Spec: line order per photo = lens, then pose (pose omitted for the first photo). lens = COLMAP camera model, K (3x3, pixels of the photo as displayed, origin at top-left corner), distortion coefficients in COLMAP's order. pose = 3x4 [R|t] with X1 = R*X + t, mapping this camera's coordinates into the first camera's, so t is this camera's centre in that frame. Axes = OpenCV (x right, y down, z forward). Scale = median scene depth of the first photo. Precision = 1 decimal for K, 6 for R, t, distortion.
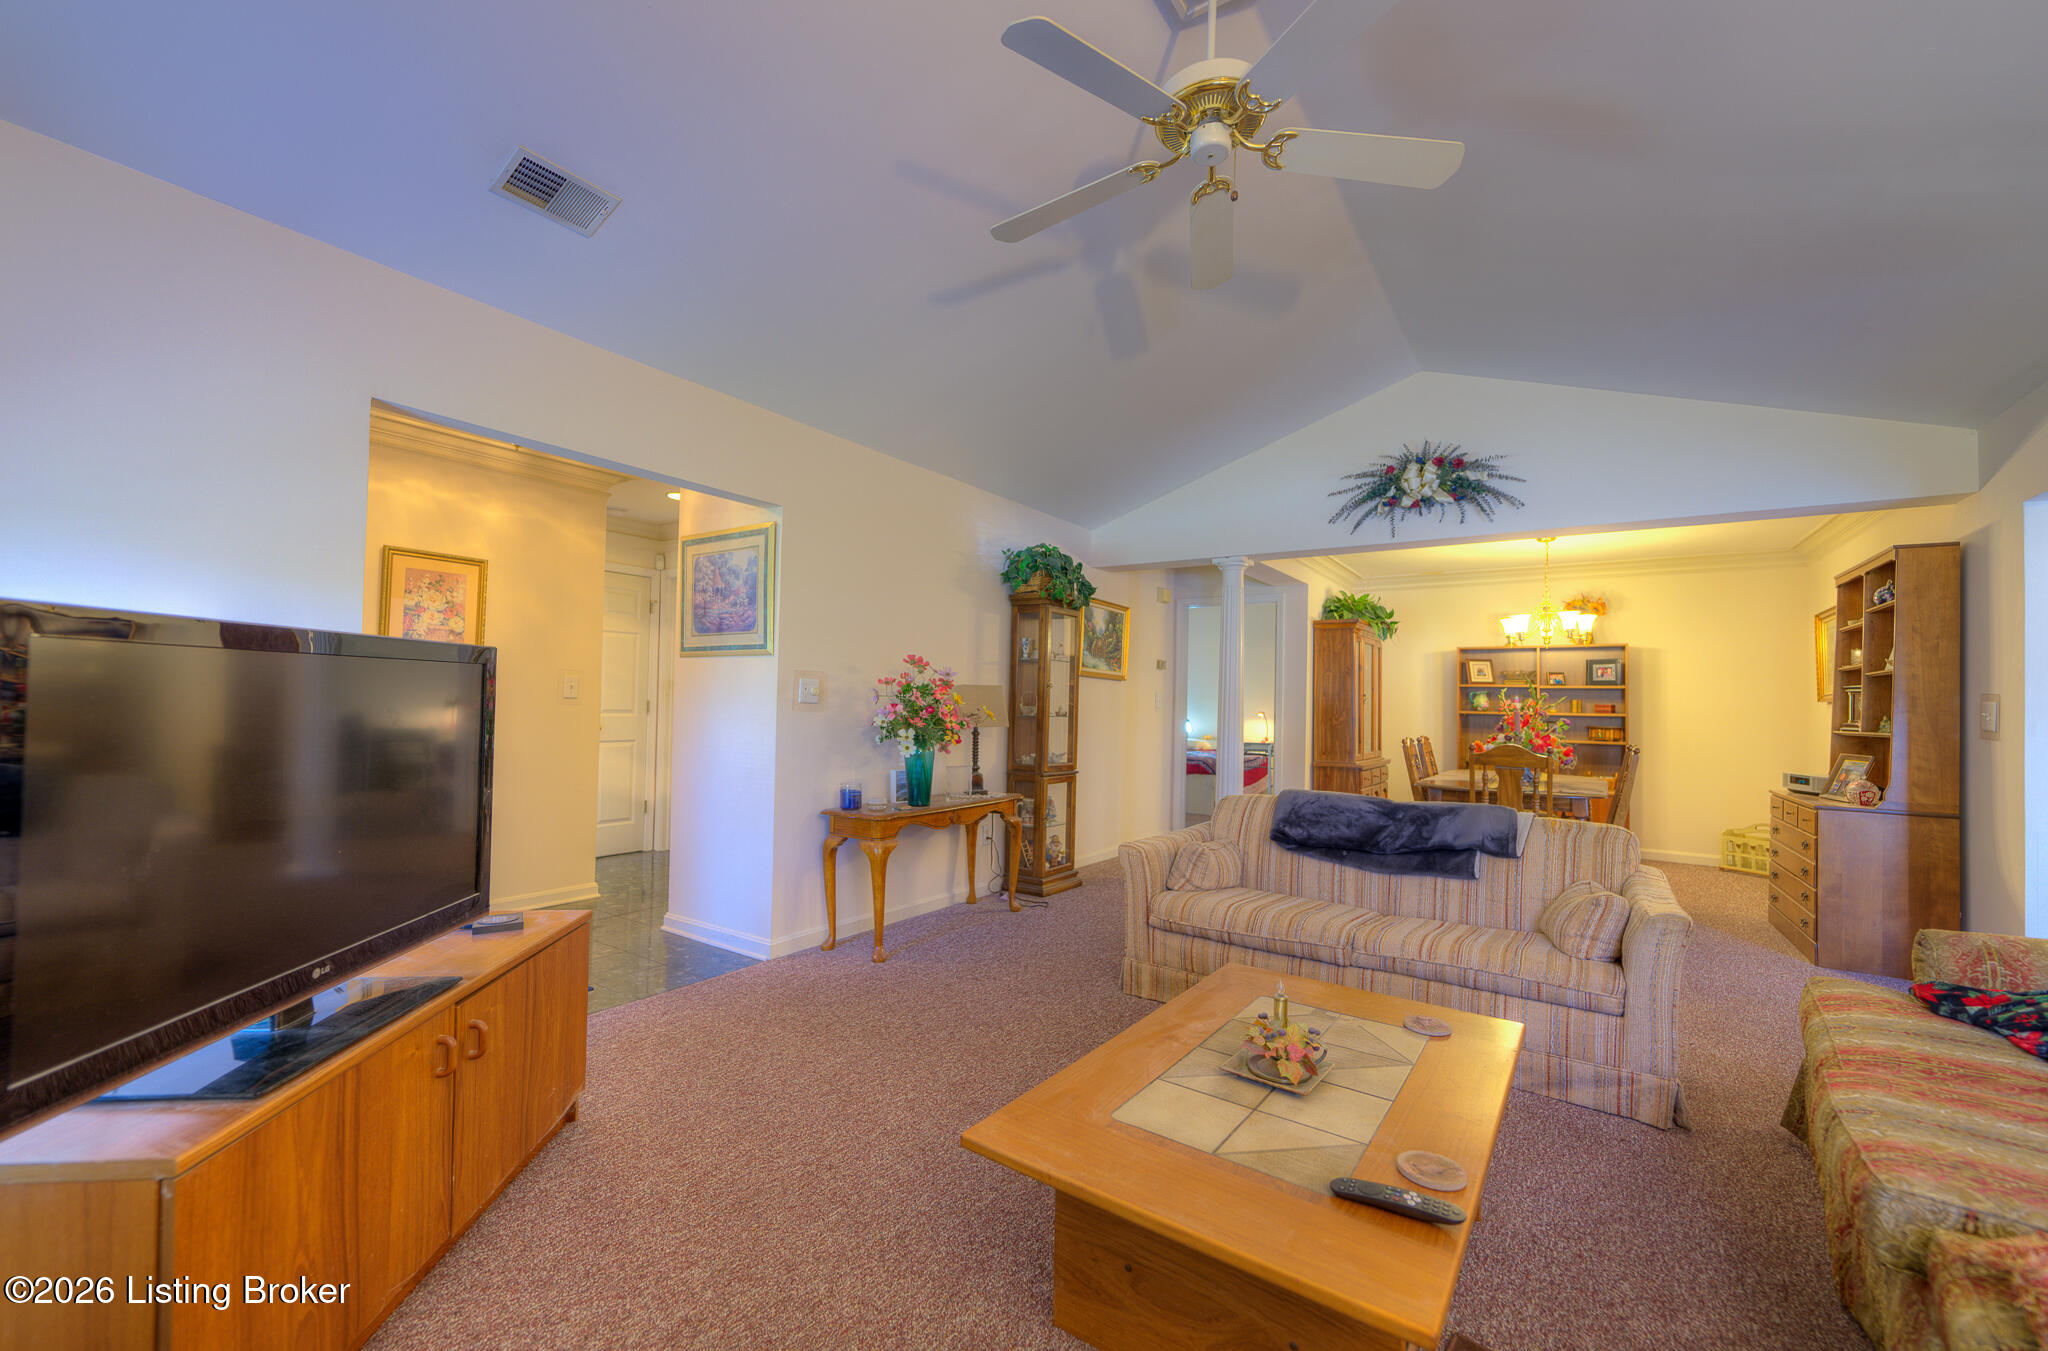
lens RADIAL K [[847.3, 0, 1016.7], [0, 847.3, 678.0], [0, 0, 1]] dist [-0.000352, 0.000150]
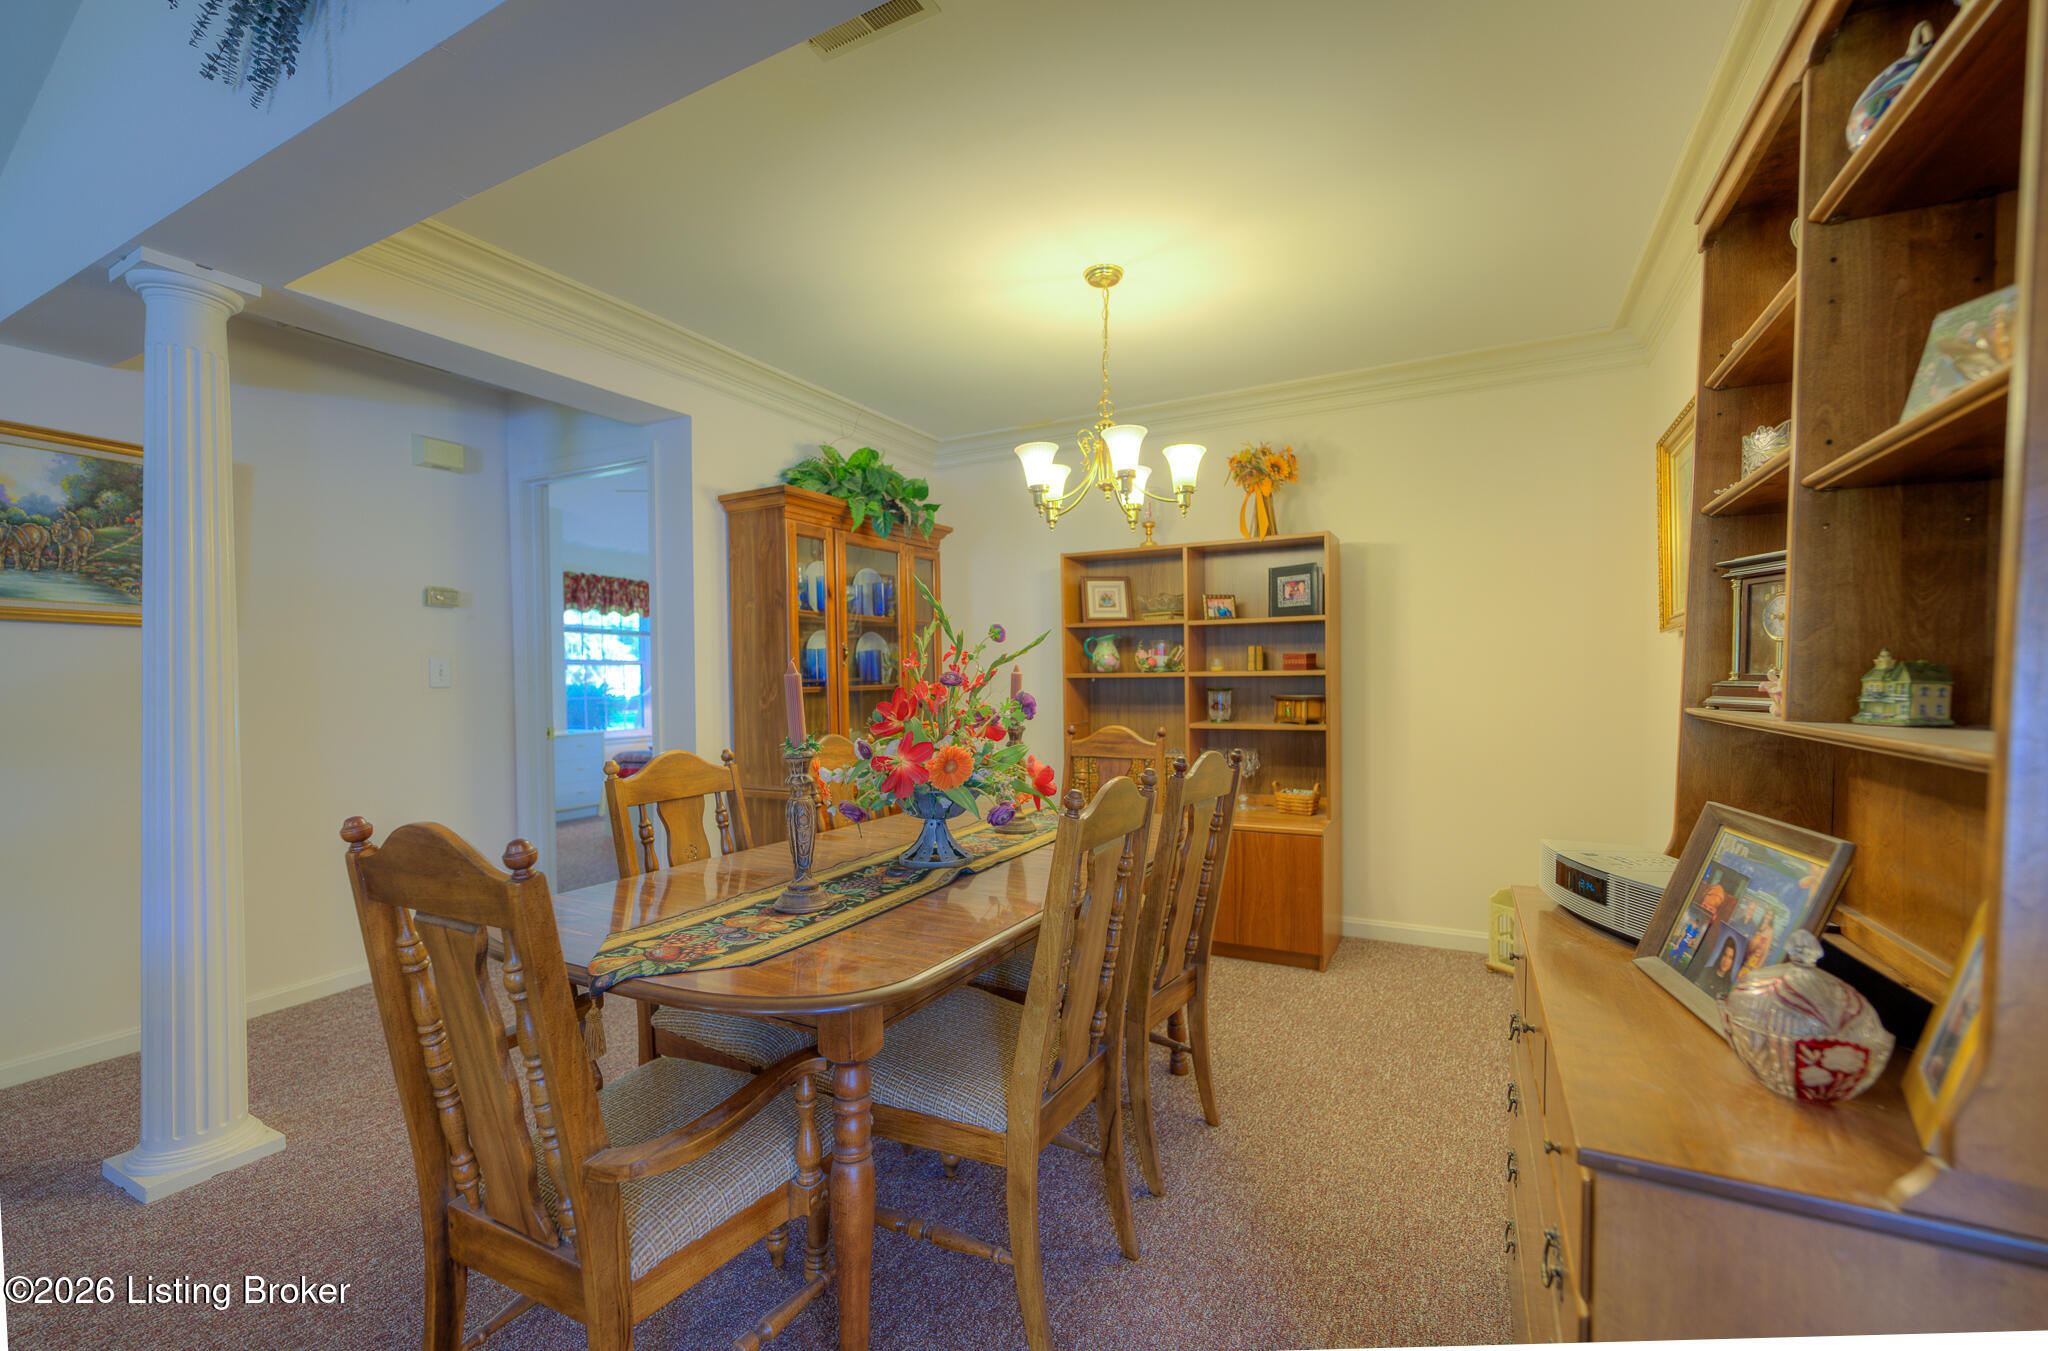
lens RADIAL K [[847.3, 0, 1046.7], [0, 847.3, 686.6], [0, 0, 1]] dist [-0.000352, 0.000150]
pose [[0.992744, -0.034045, 0.115329, 0.488818], [0.028511, 0.998377, 0.049297, 0.022732], [-0.116820, -0.045651, 0.992103, 0.505700]]
